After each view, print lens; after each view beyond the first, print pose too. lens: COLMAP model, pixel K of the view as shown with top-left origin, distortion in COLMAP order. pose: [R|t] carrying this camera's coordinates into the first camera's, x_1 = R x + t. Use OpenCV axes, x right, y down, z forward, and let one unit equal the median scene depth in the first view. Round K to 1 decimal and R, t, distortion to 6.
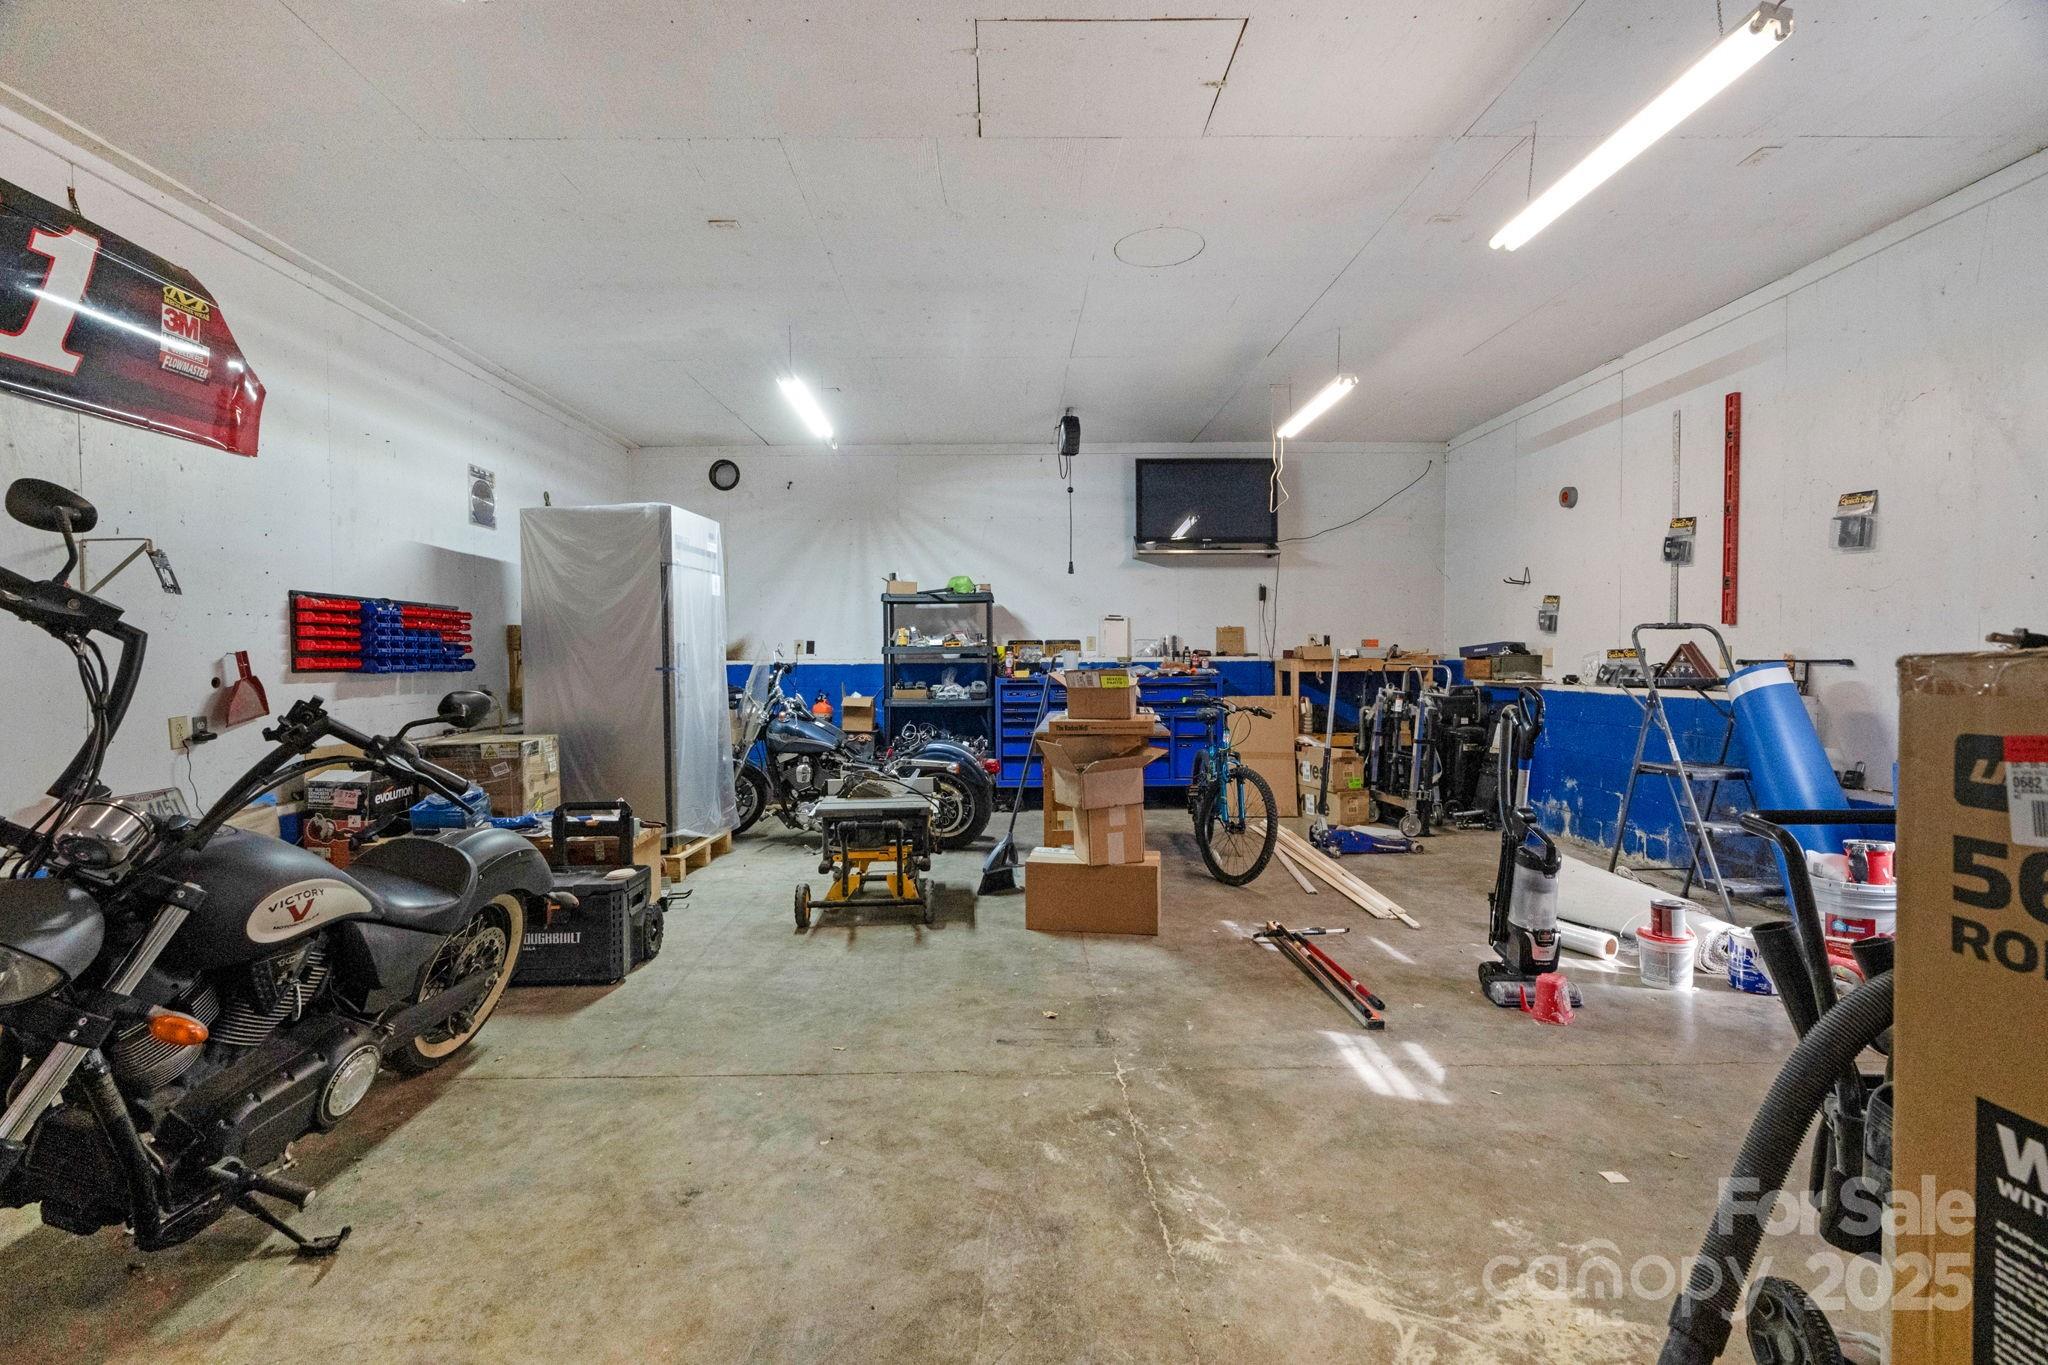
lens RADIAL K [[937.1, 0, 1024.0], [0, 937.1, 682.5], [0, 0, 1]] dist [-0.005281, -0.000880]
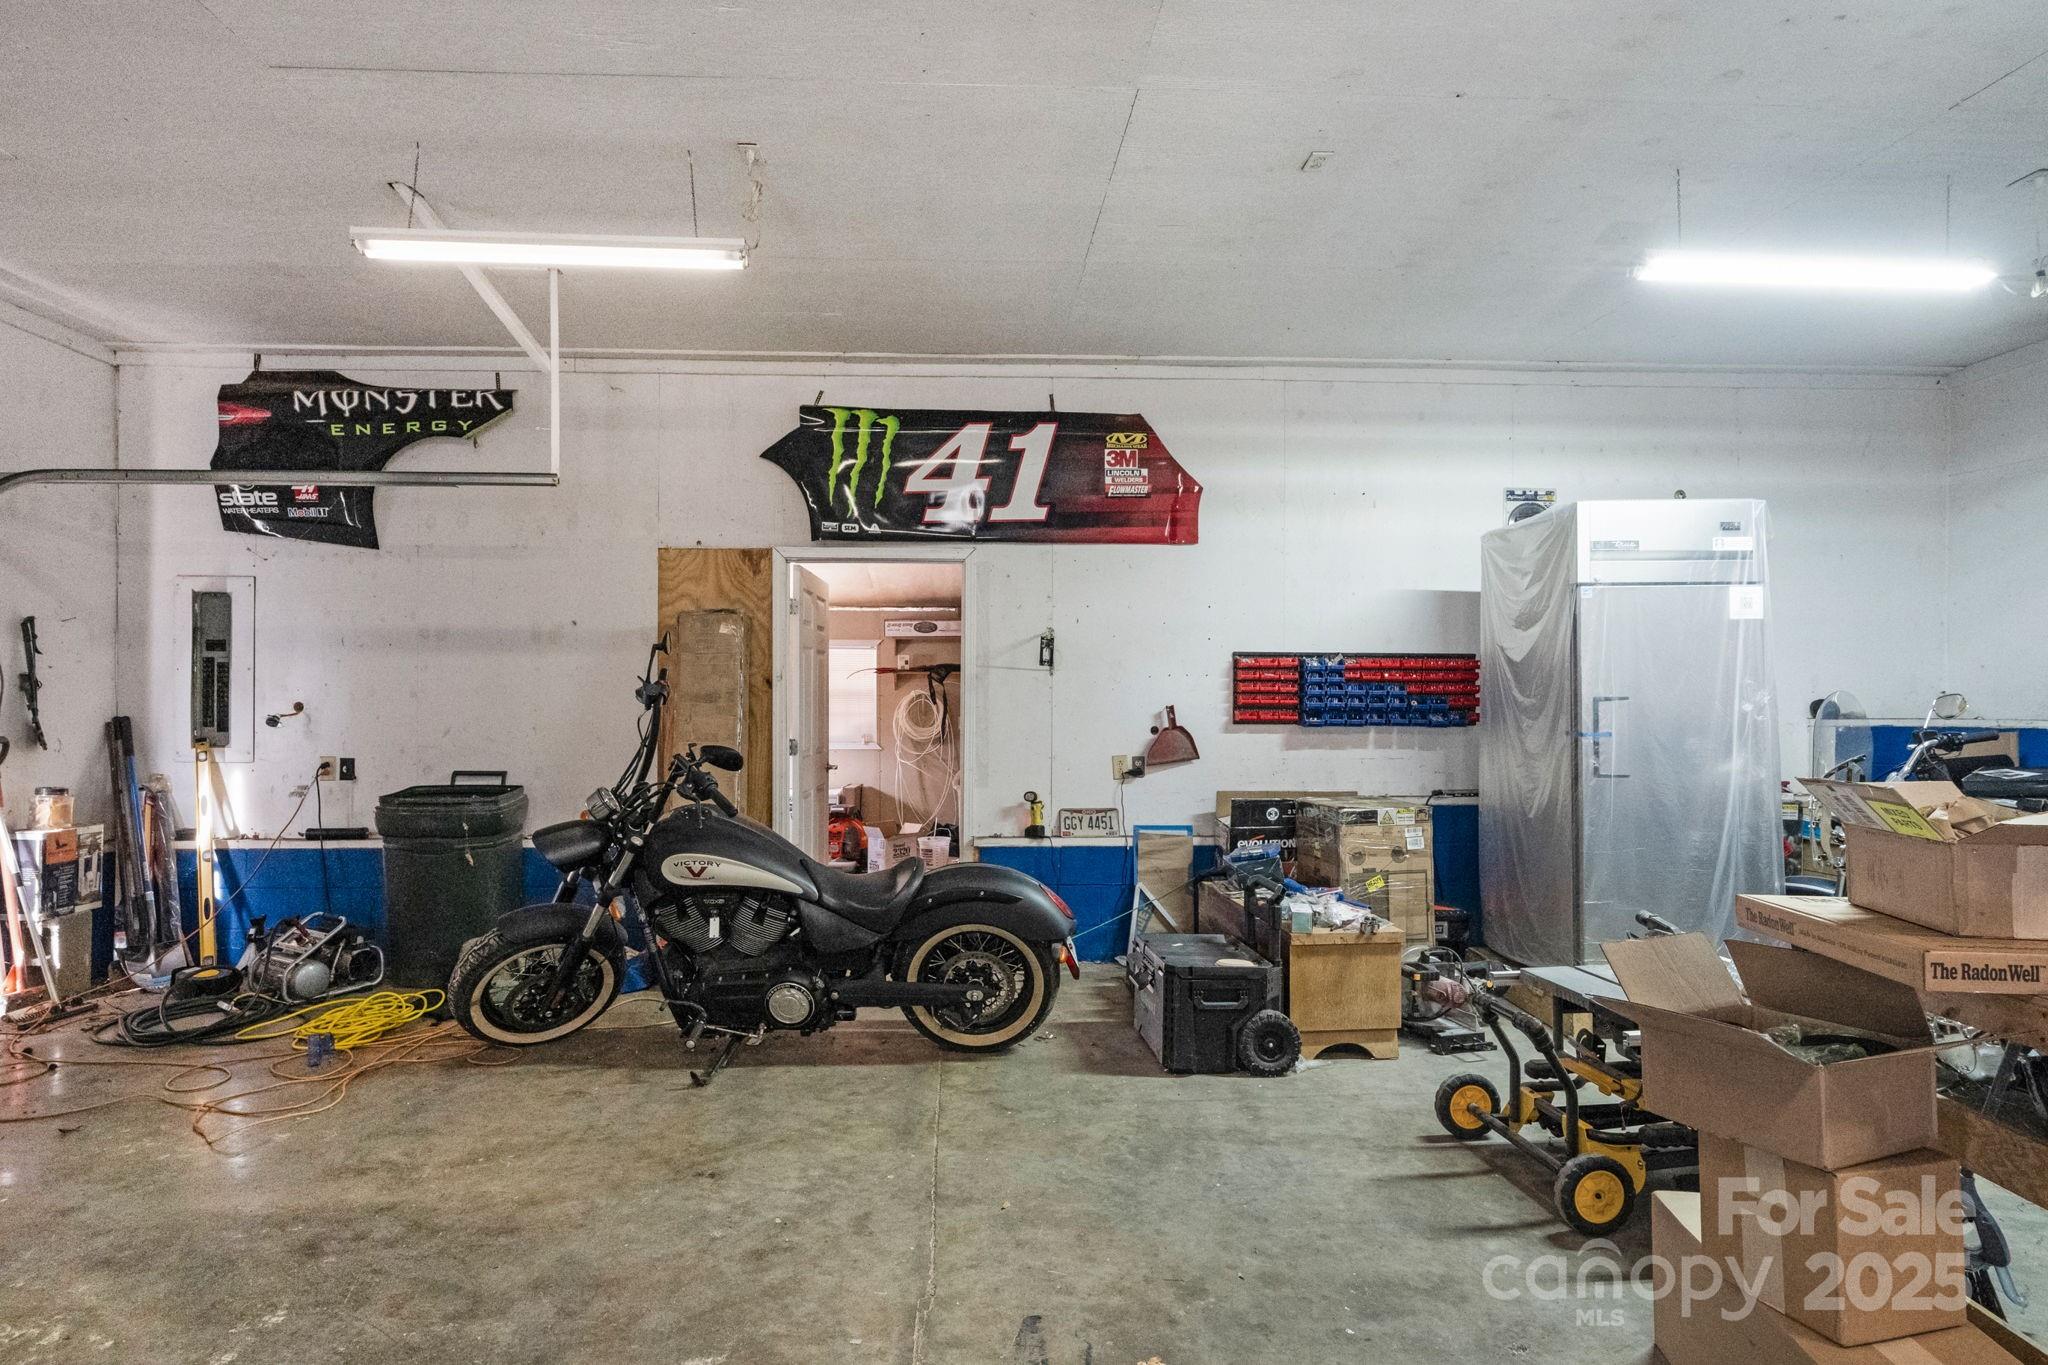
lens RADIAL K [[1106.7, 0, 1024.0], [0, 1106.7, 682.5], [0, 0, 1]] dist [-0.001418, 0.000022]
pose [[0.012553, -0.004642, -0.999910, 0.629952], [-0.028267, 0.999588, -0.004996, -0.052154], [0.999522, 0.028327, 0.012417, 0.803579]]
